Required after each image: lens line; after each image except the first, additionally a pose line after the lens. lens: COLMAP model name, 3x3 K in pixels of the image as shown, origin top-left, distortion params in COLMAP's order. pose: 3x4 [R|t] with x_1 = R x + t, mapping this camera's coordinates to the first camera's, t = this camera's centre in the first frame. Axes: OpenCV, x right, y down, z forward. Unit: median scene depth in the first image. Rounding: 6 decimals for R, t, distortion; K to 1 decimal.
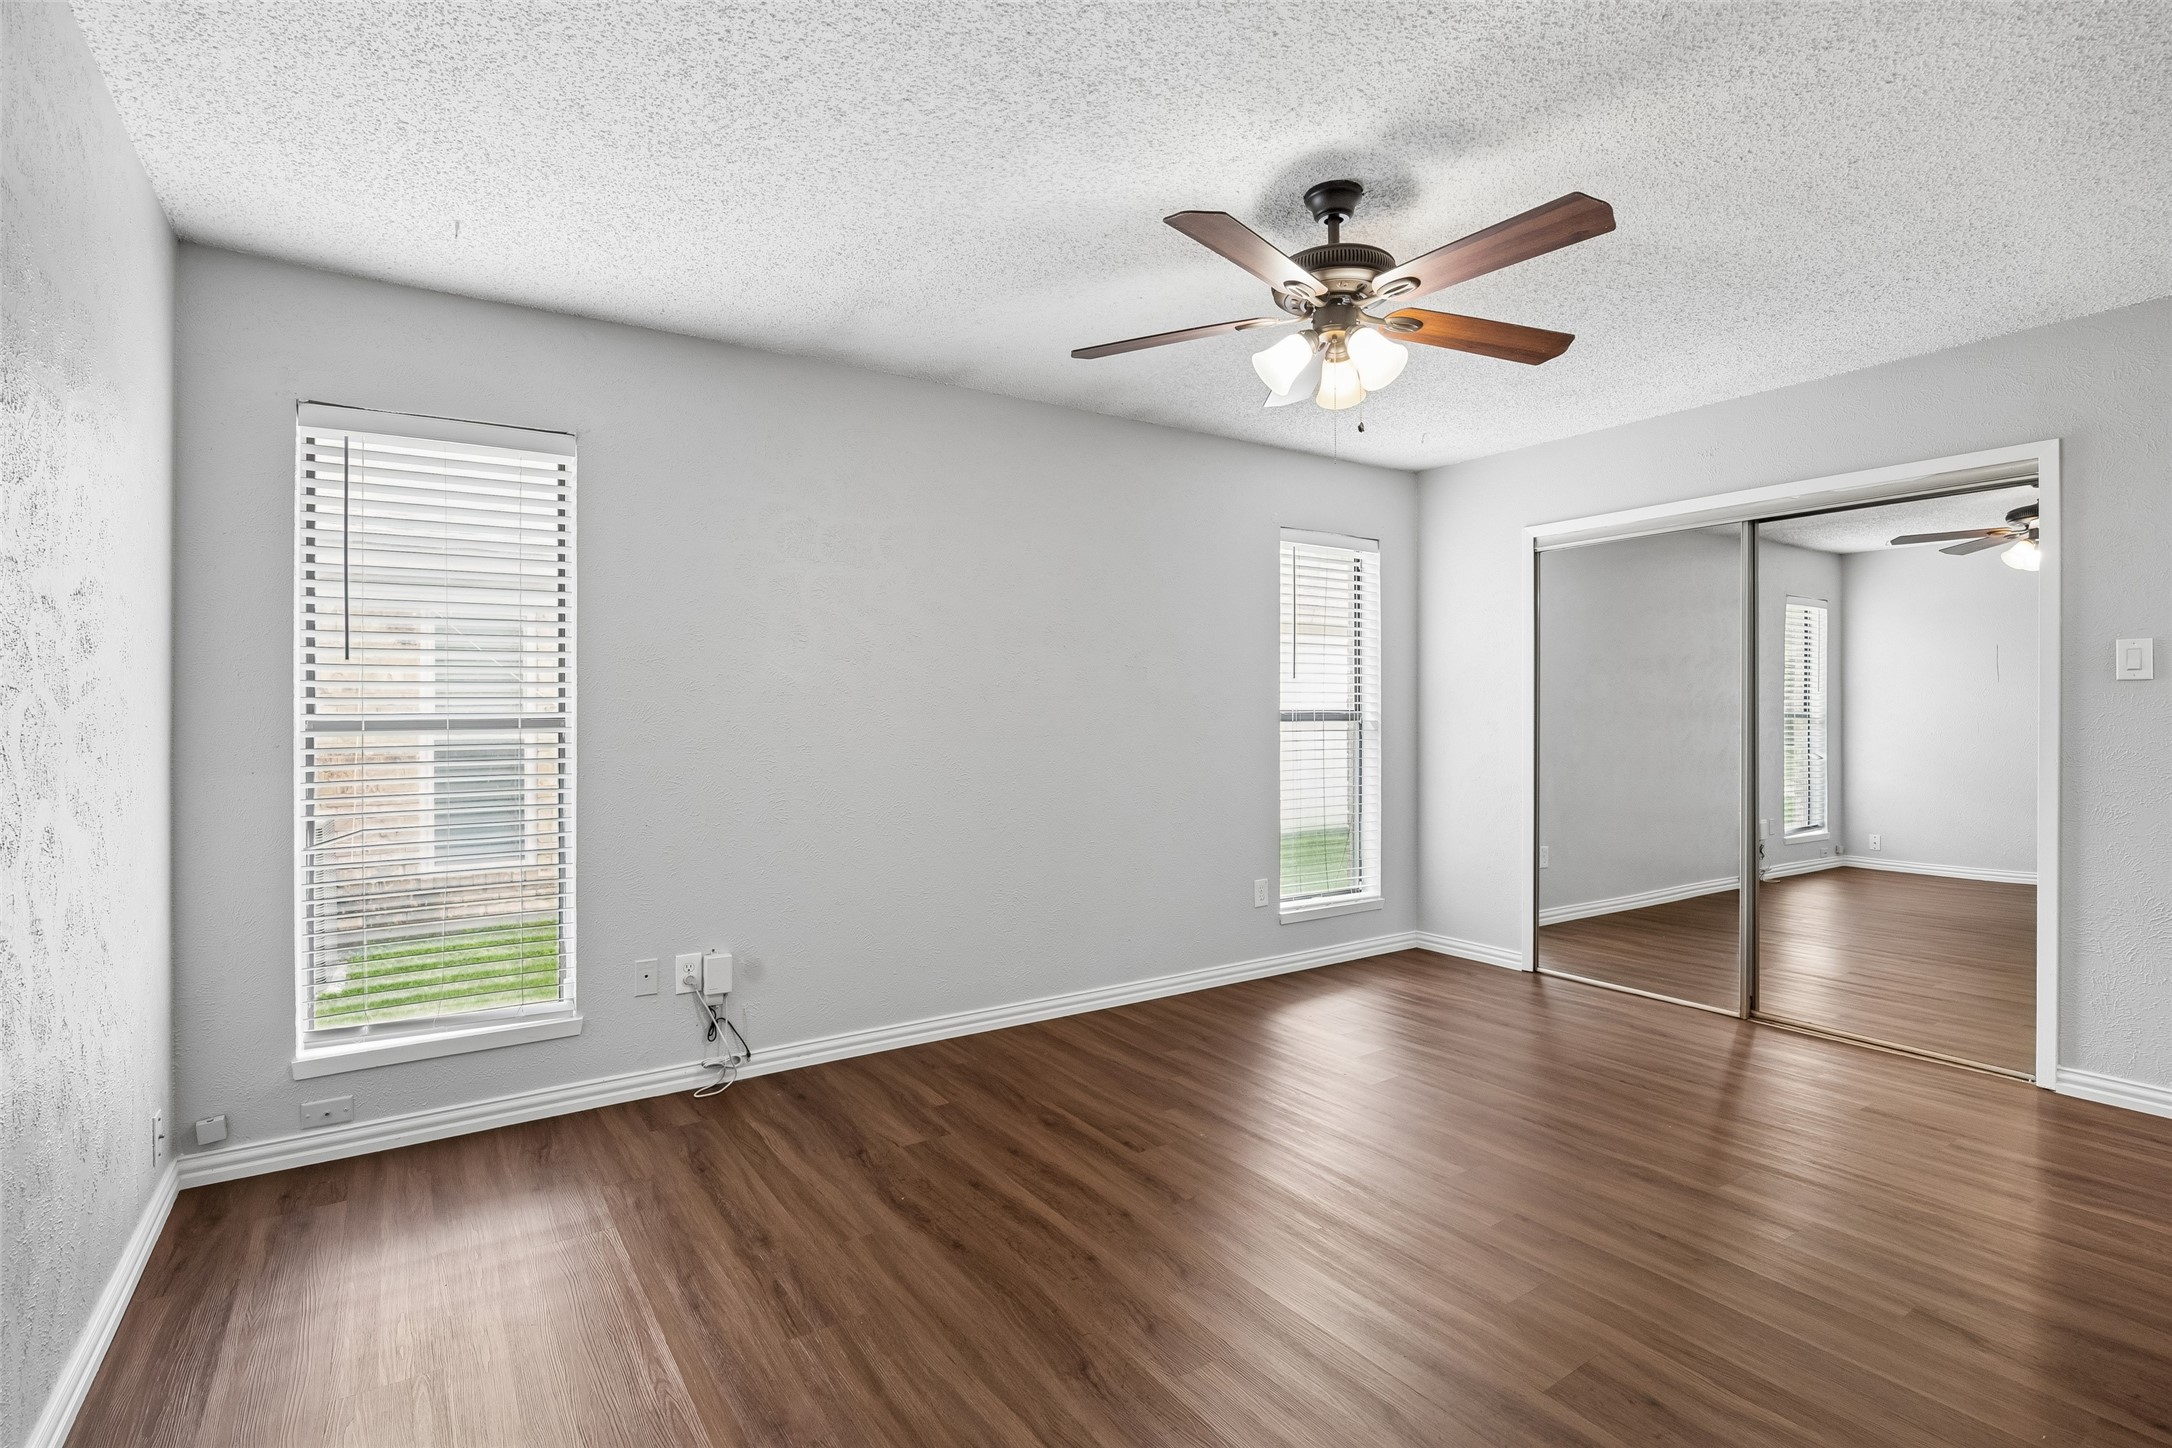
lens RADIAL K [[1045.3, 0, 1087.4], [0, 1045.3, 715.1], [0, 0, 1]] dist [-0.010875, -0.000070]
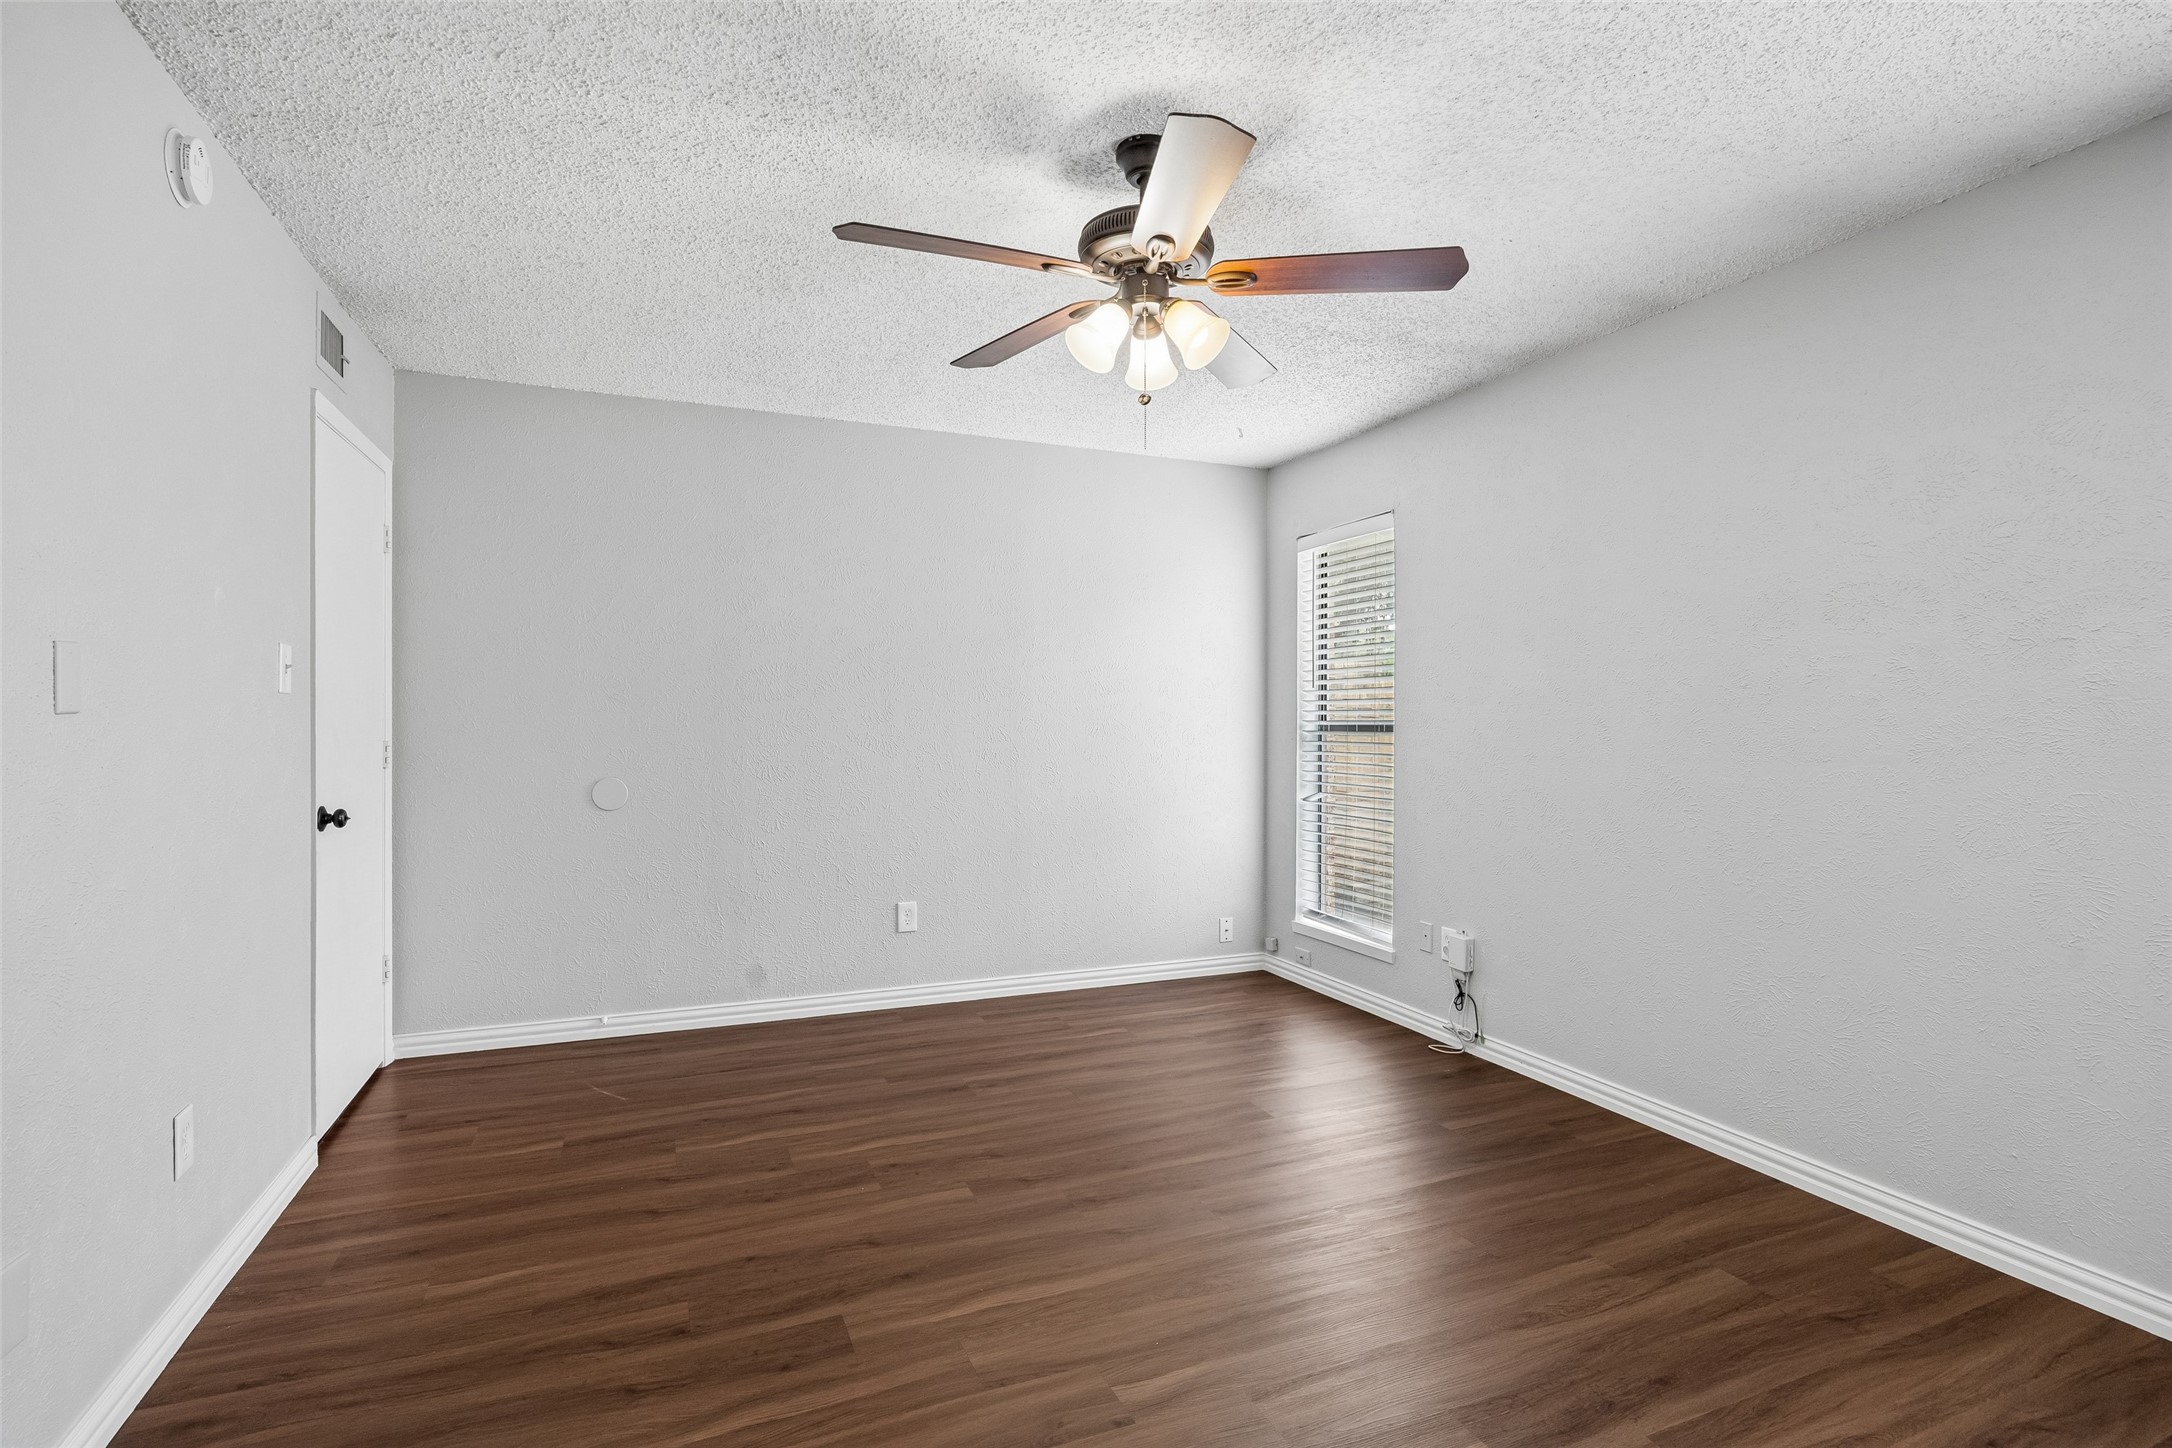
lens RADIAL K [[1045.3, 0, 1083.6], [0, 1045.3, 734.3], [0, 0, 1]] dist [-0.010875, -0.000070]
pose [[-0.201156, 0.016710, -0.979417, 0.843680], [-0.008968, 0.999781, 0.018899, -0.006126], [0.979518, 0.012585, -0.200962, 0.835308]]
